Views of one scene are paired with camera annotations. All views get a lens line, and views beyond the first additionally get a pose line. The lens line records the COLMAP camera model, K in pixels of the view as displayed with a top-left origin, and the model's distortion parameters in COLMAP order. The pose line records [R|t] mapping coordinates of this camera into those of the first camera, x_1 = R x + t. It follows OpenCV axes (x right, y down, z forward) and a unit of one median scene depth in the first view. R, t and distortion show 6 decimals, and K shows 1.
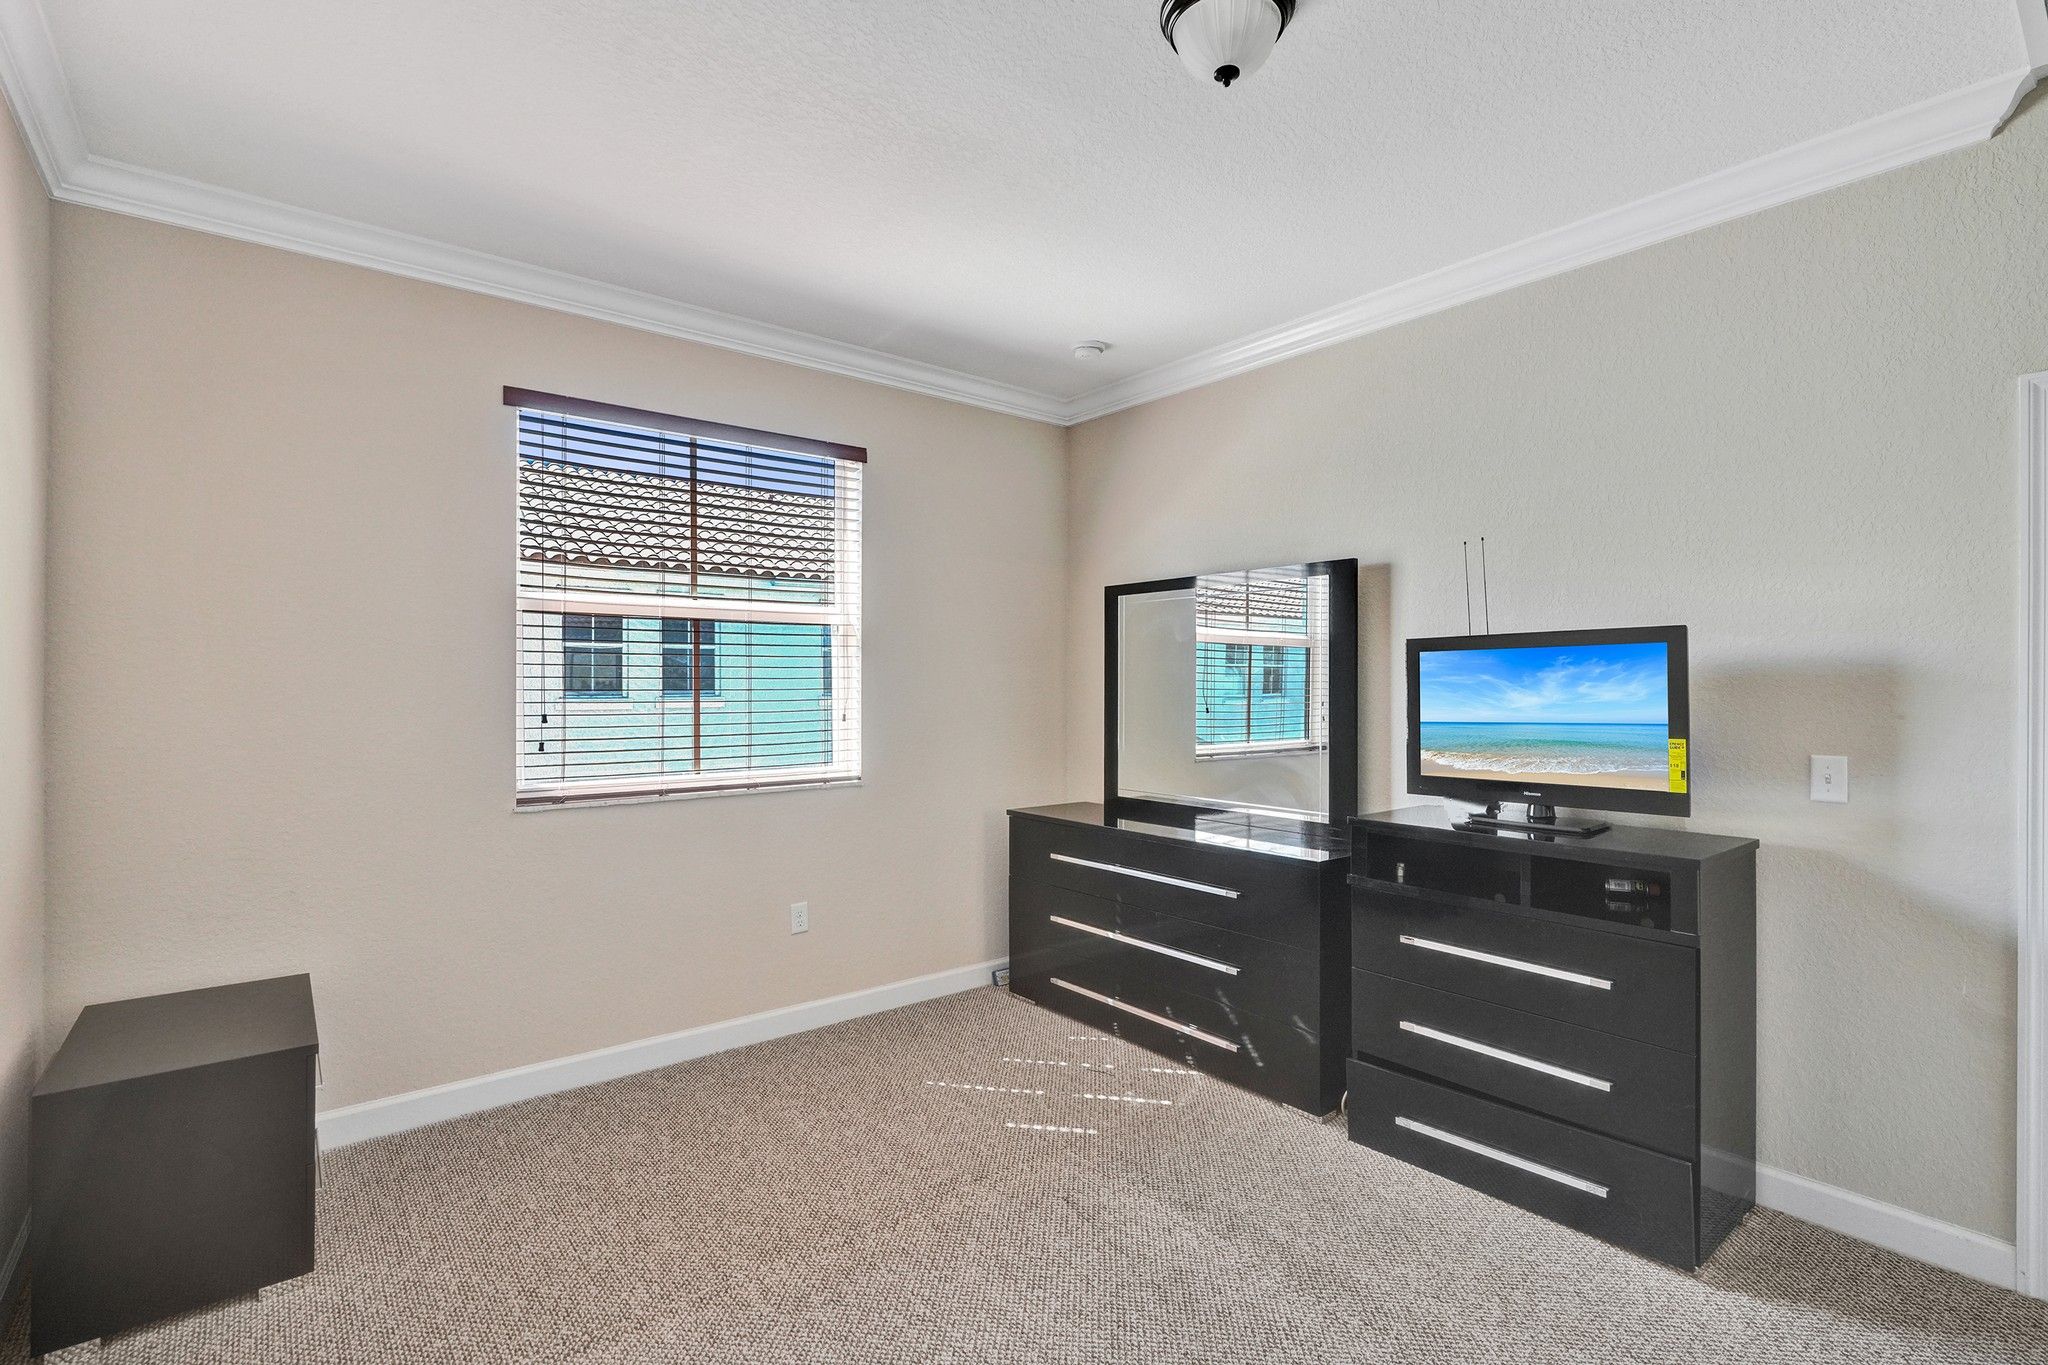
lens RADIAL K [[949.5, 0, 1033.9], [0, 949.5, 698.0], [0, 0, 1]] dist [0.001703, 0.000723]
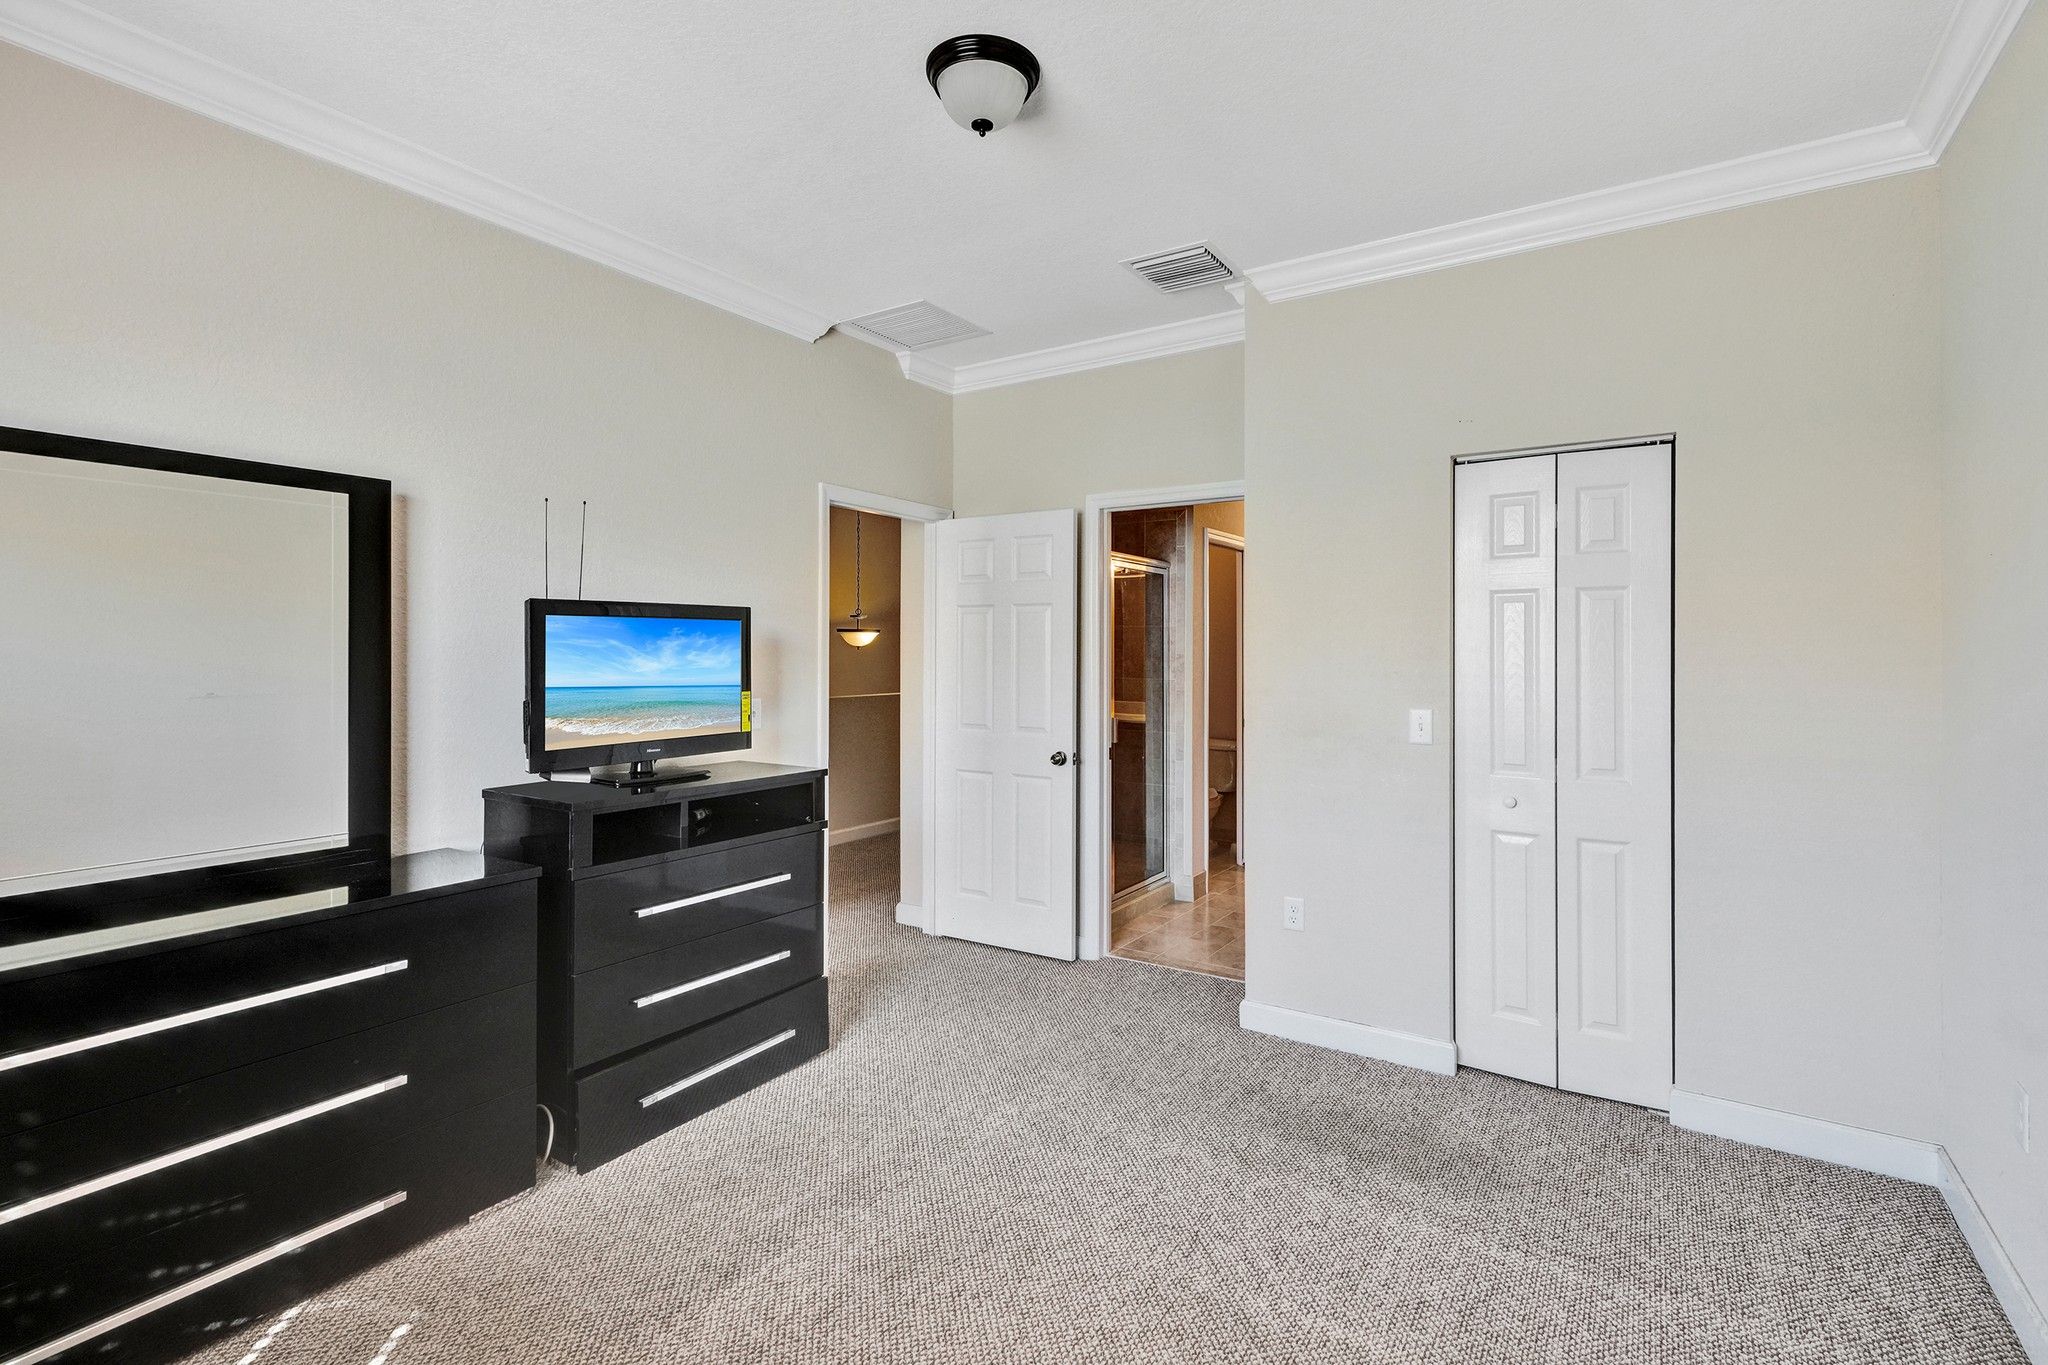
lens RADIAL K [[949.5, 0, 1033.8], [0, 949.5, 665.3], [0, 0, 1]] dist [0.001703, 0.000723]
pose [[-0.365507, 0.025846, 0.930450, -0.658351], [0.003834, 0.999648, -0.026262, 0.032649], [-0.930801, -0.006032, -0.365477, 0.989625]]
